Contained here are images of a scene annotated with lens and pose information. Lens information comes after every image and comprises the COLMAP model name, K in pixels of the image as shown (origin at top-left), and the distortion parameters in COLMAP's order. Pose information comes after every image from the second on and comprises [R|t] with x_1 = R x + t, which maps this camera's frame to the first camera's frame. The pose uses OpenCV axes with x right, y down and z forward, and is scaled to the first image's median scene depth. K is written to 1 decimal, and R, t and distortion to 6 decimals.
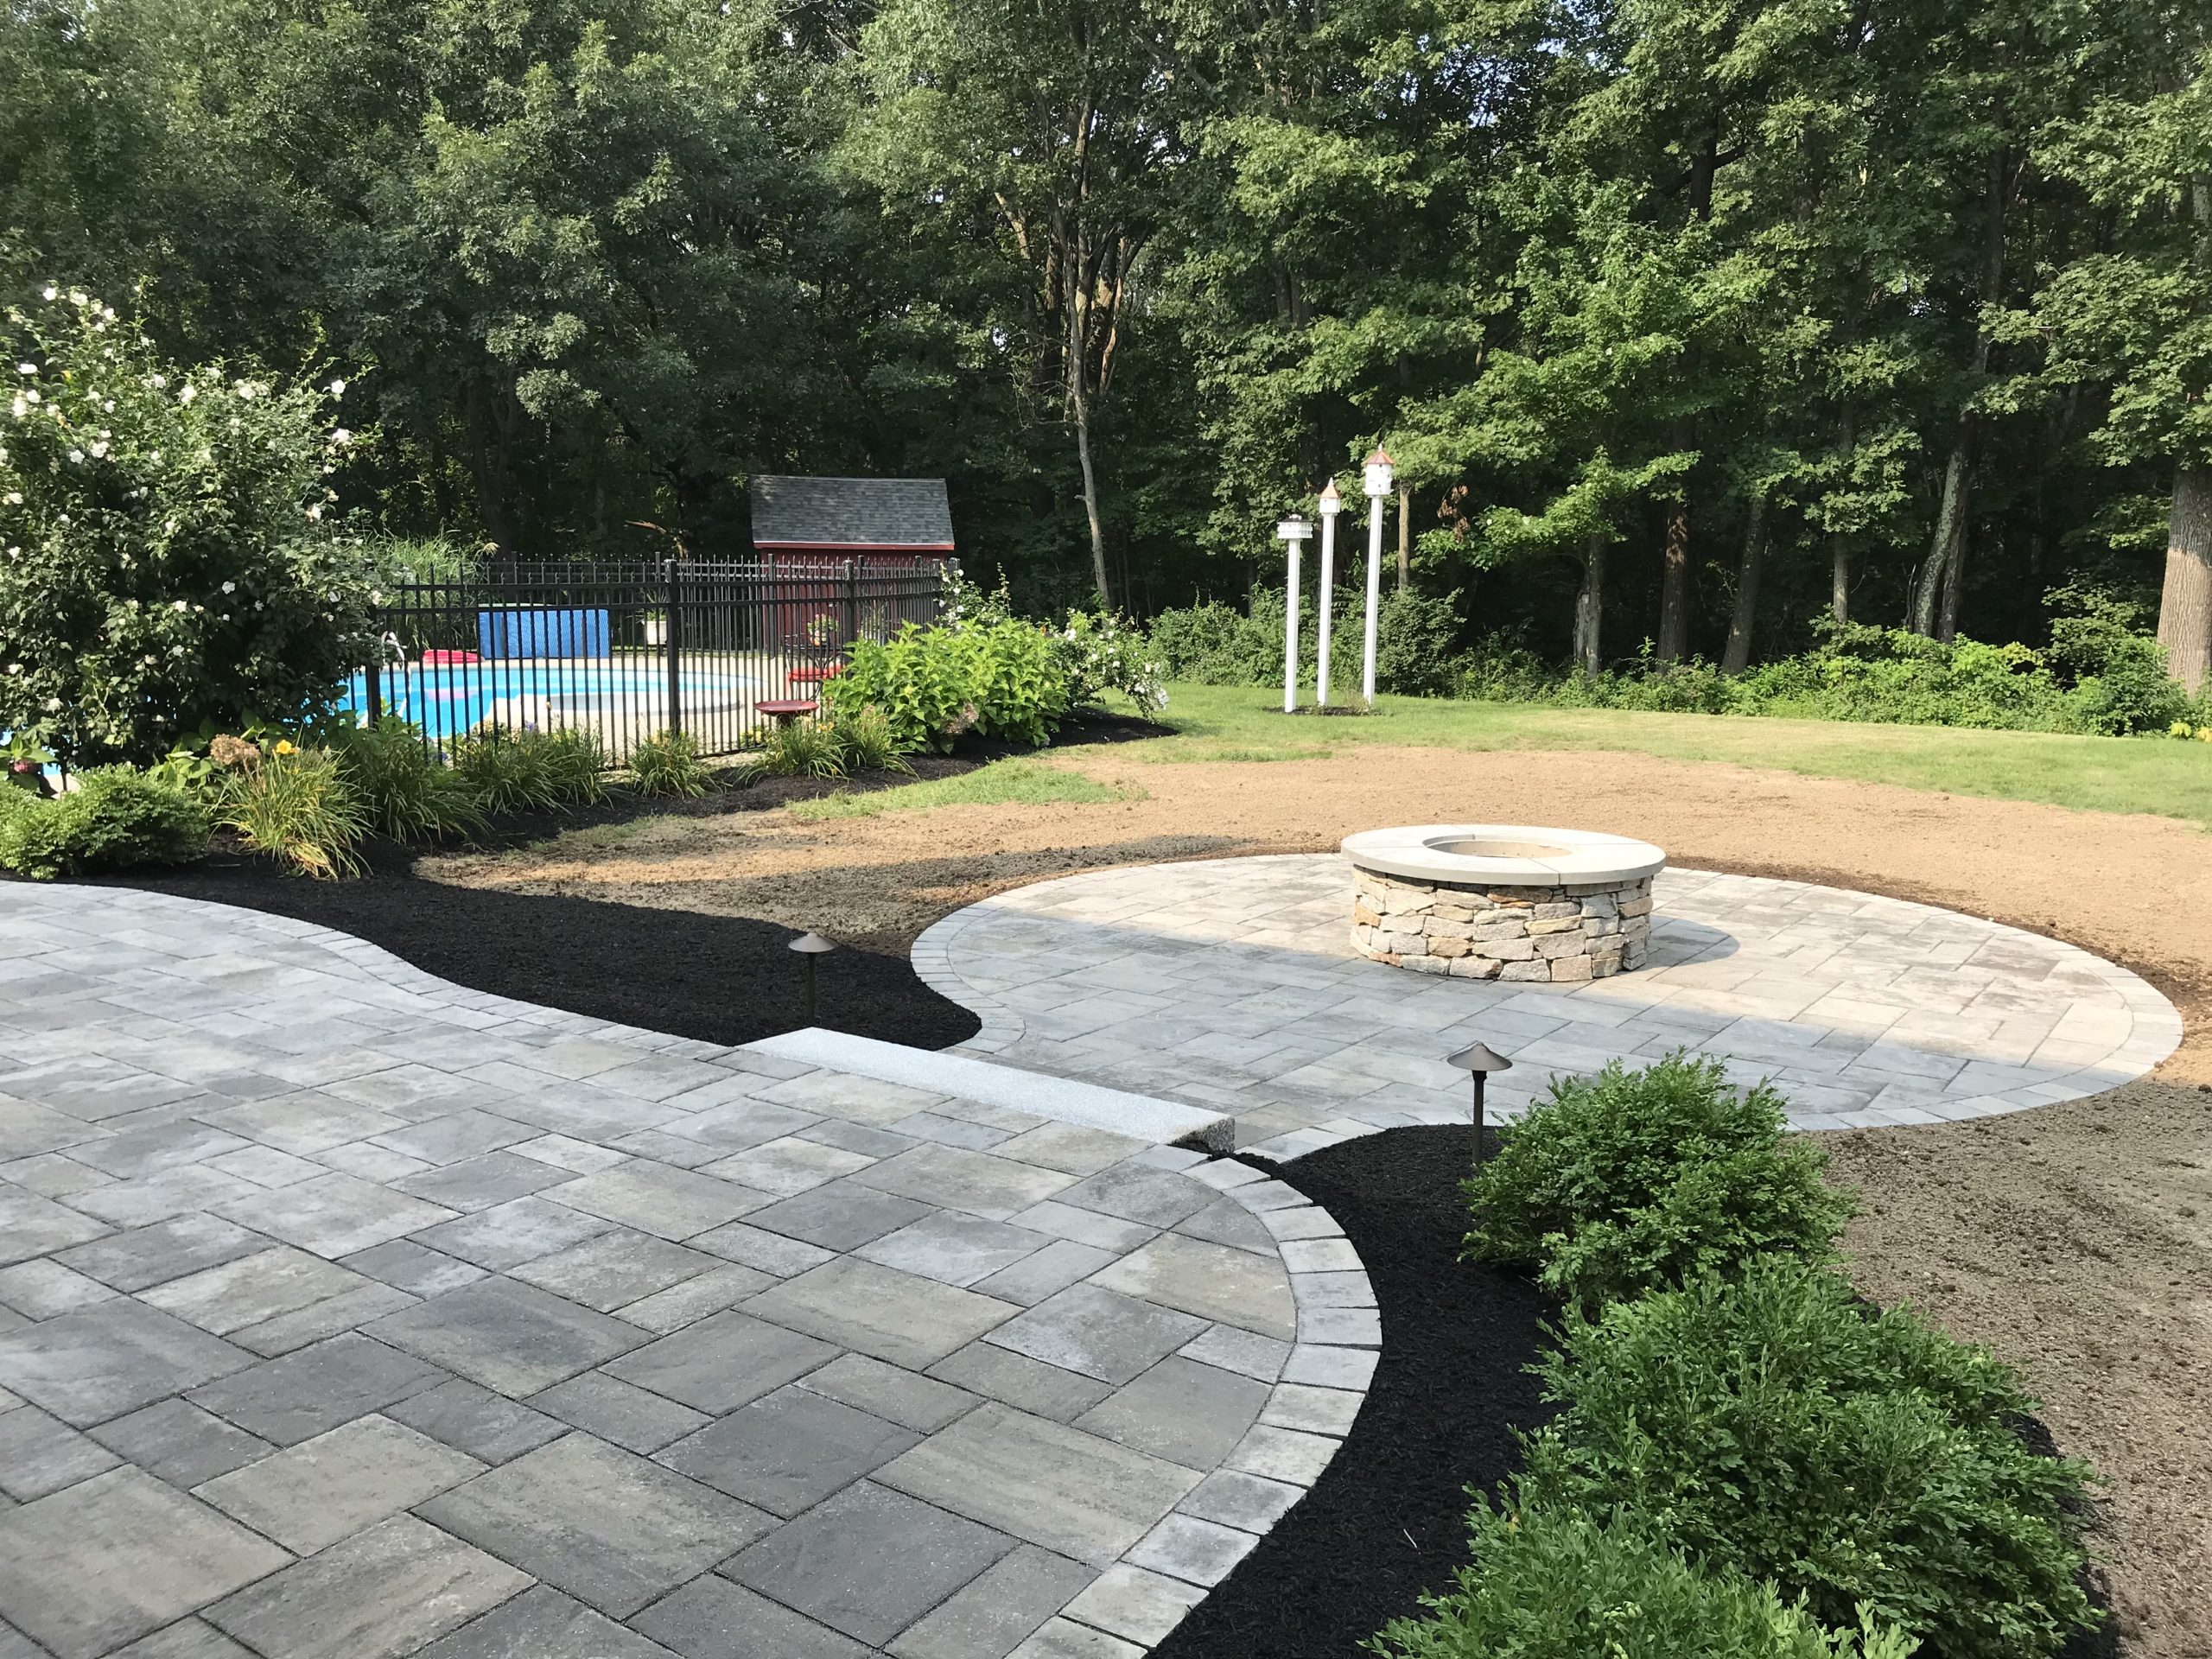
lens RADIAL K [[1811.0, 0, 1108.2], [0, 1811.0, 830.3], [0, 0, 1]] dist [0.031631, -0.036396]
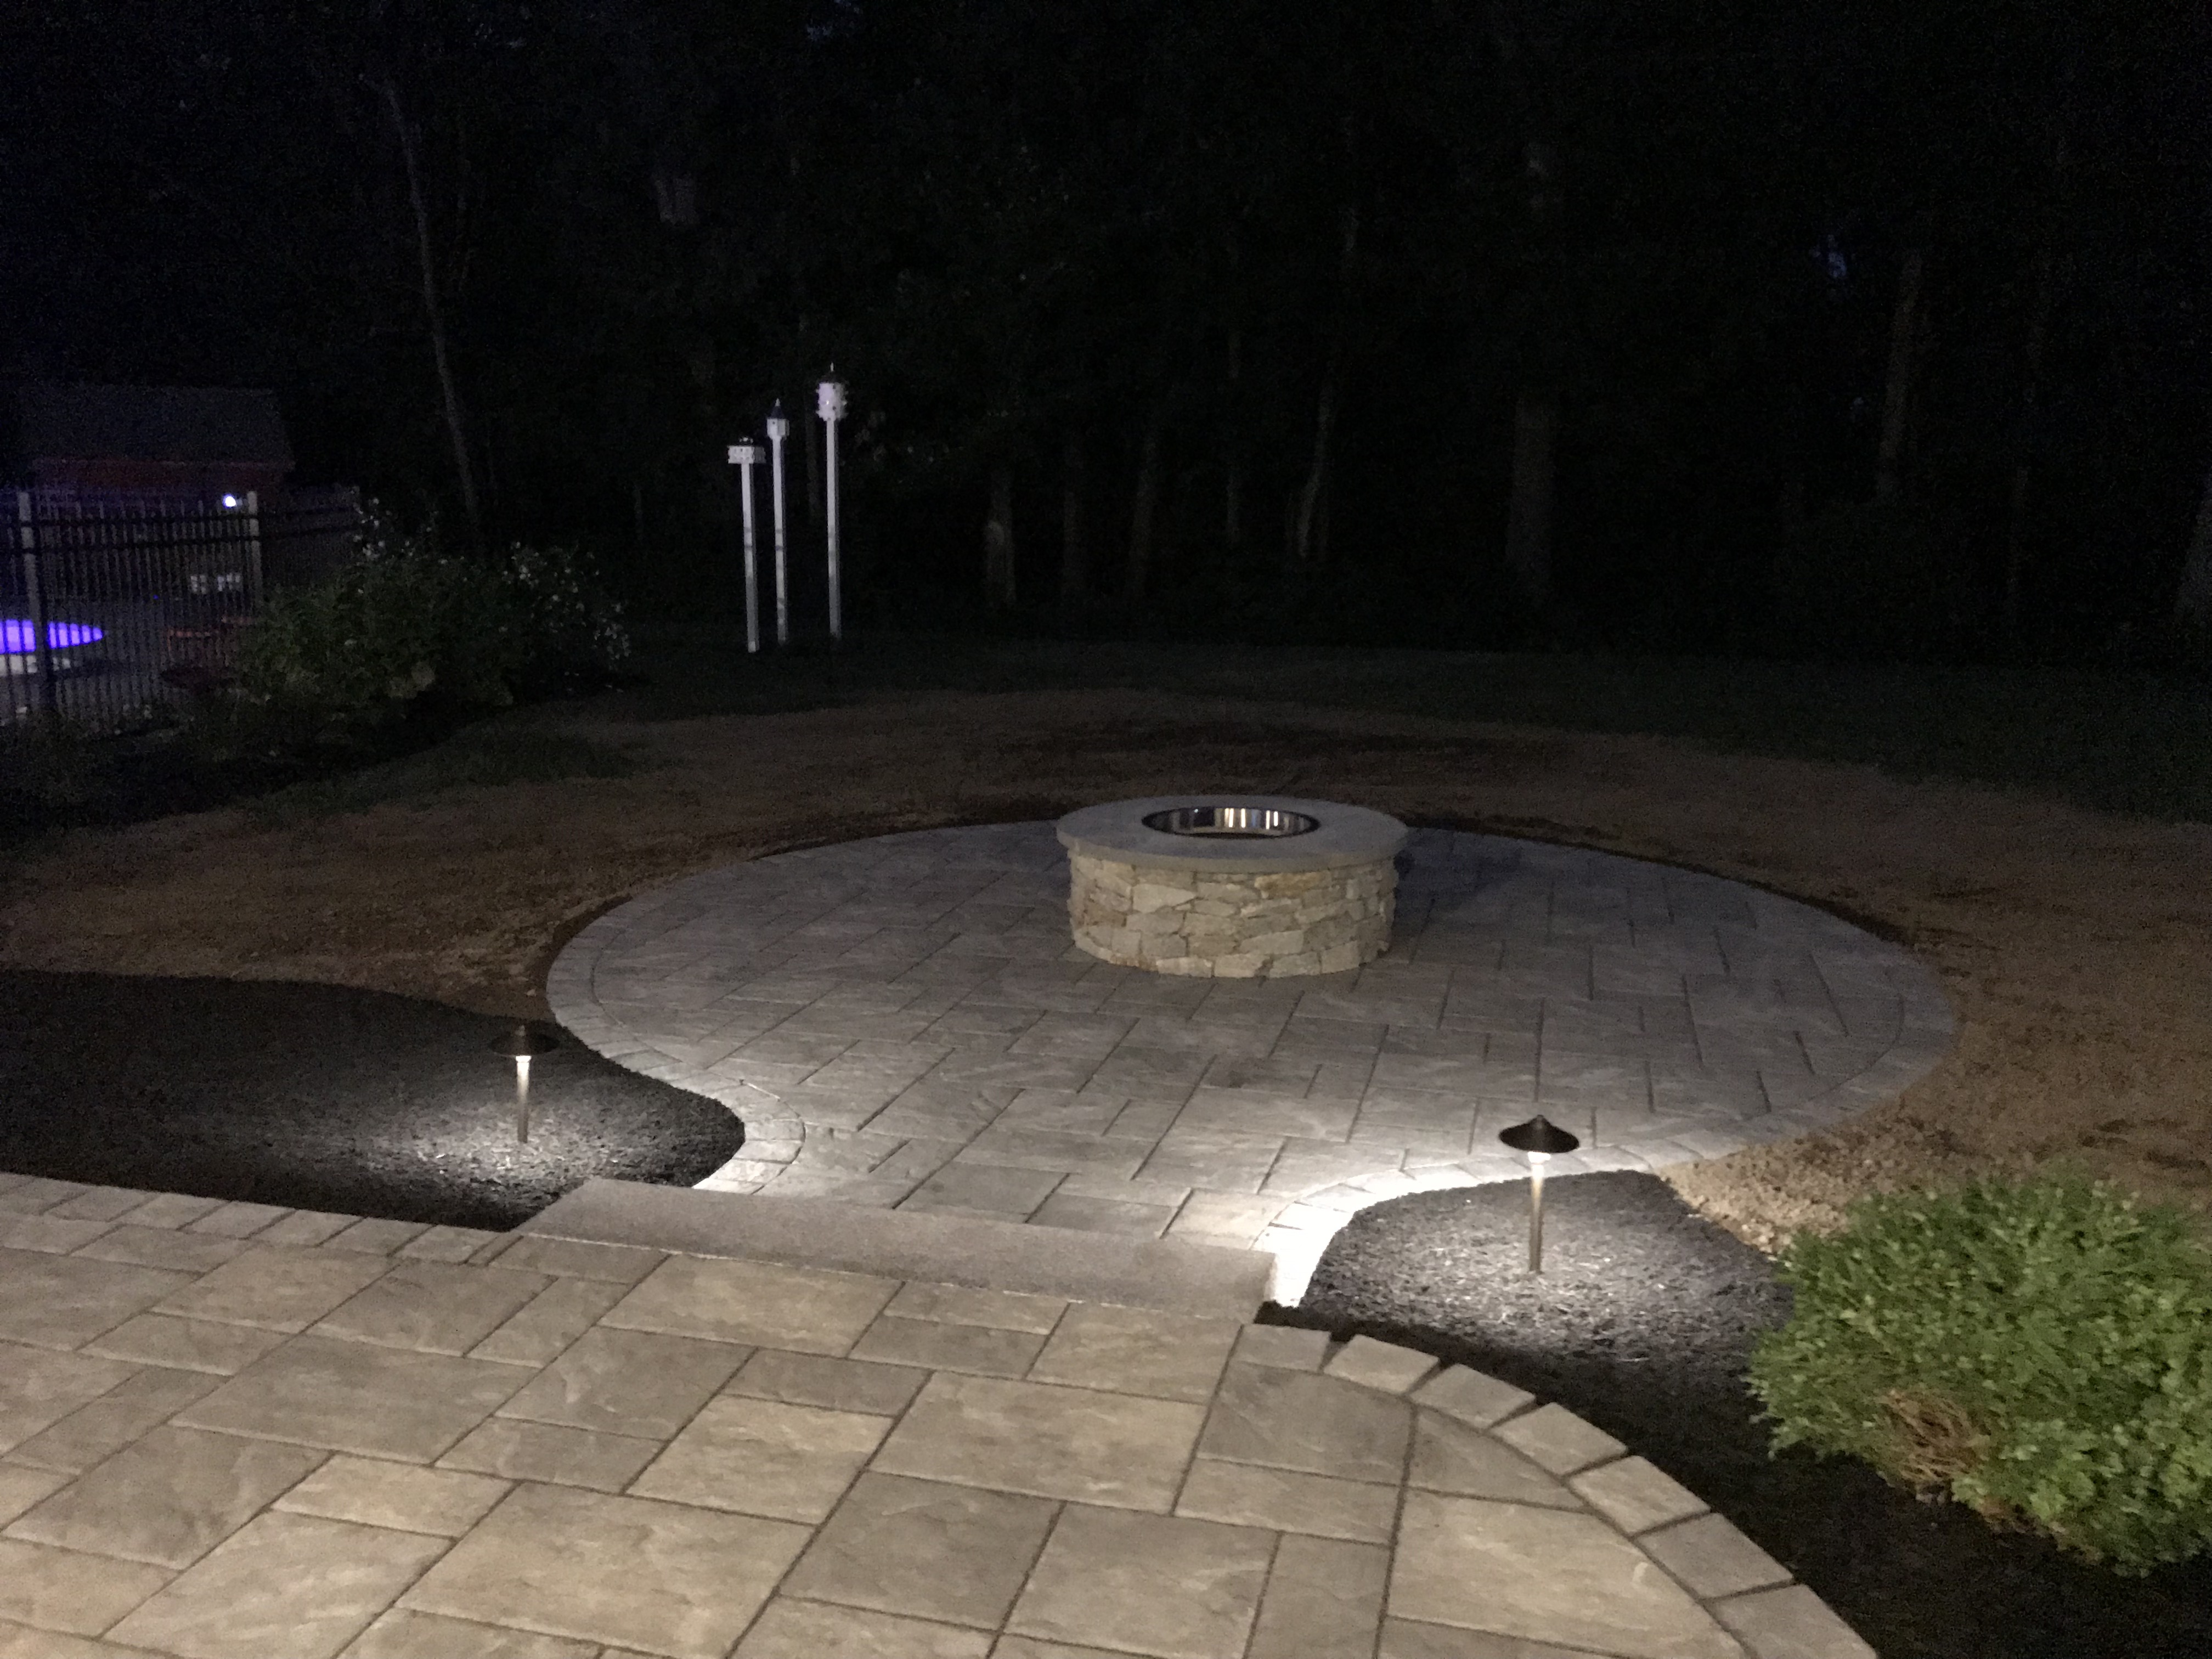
lens RADIAL K [[1811.0, 0, 1106.4], [0, 1811.0, 821.5], [0, 0, 1]] dist [0.031631, -0.036396]
pose [[0.936179, -0.064336, 0.345586, -0.181457], [0.051456, 0.997600, 0.046326, -0.043835], [-0.347737, -0.025587, 0.937243, 0.236049]]
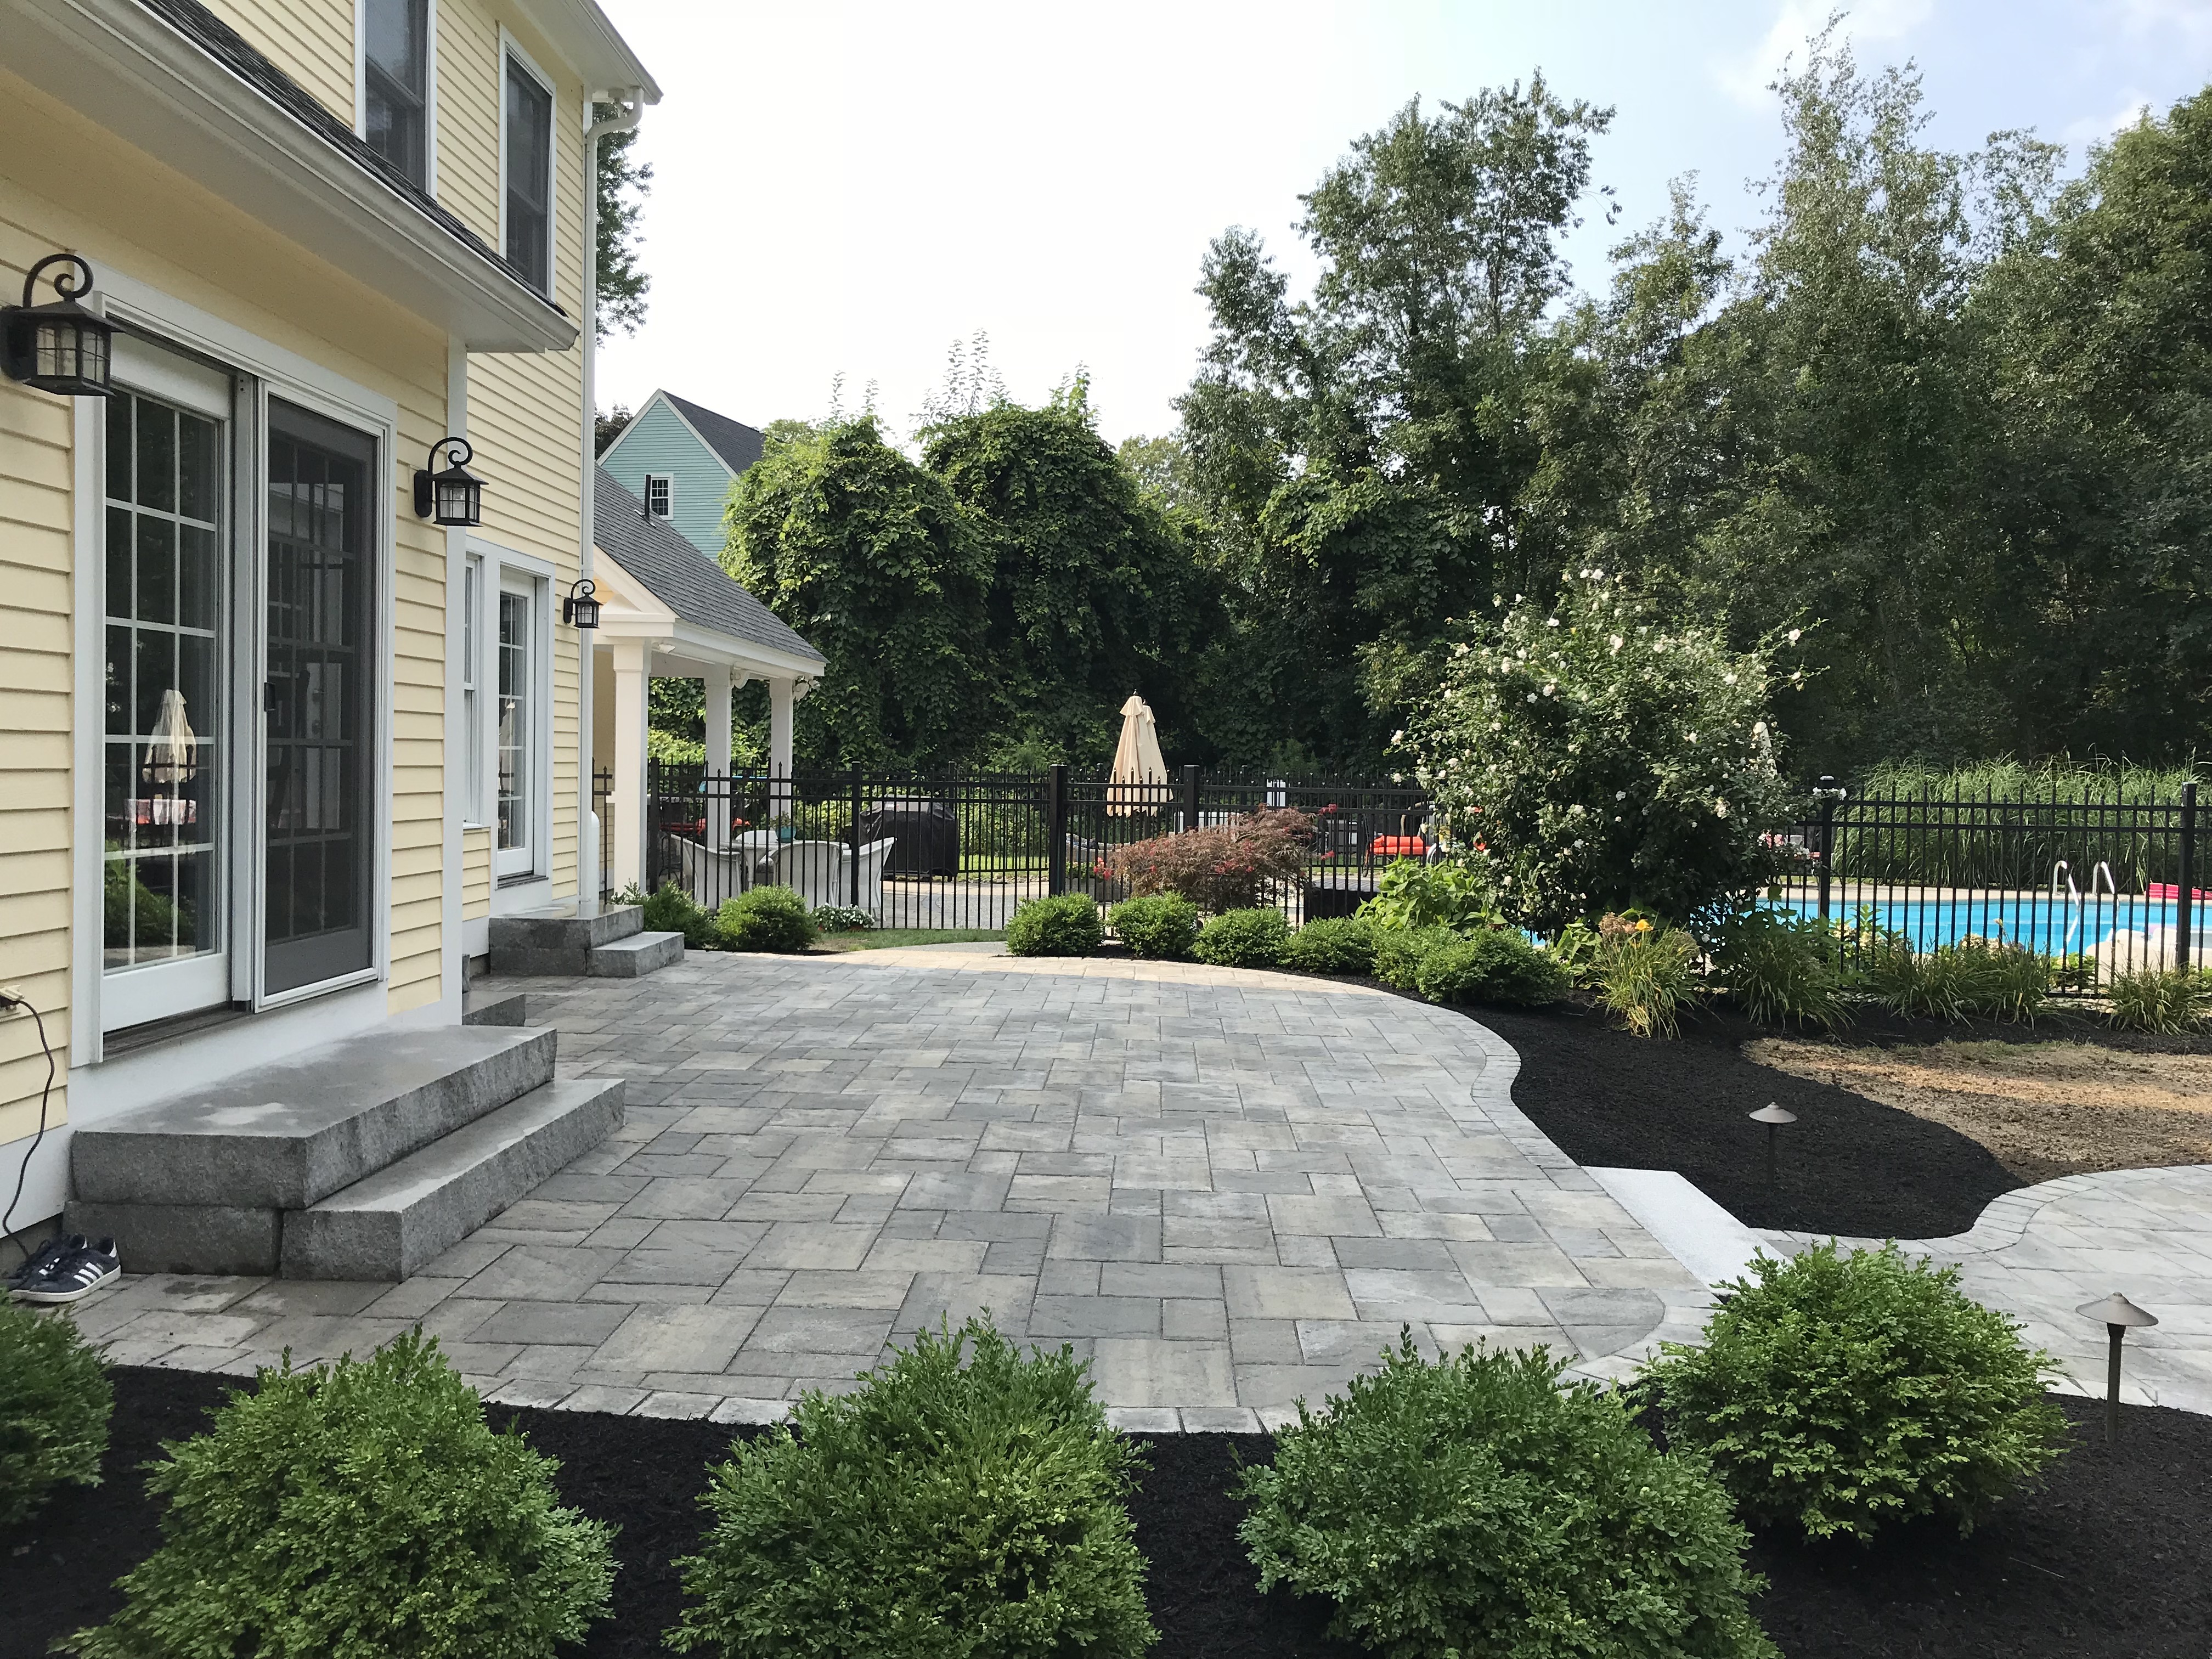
lens RADIAL K [[1811.0, 0, 1100.5], [0, 1811.0, 830.0], [0, 0, 1]] dist [0.031631, -0.036396]
pose [[0.542936, 0.032263, -0.839154, 0.496788], [-0.141005, 0.988577, -0.053223, 0.008766], [0.827852, 0.147221, 0.541283, 0.058507]]
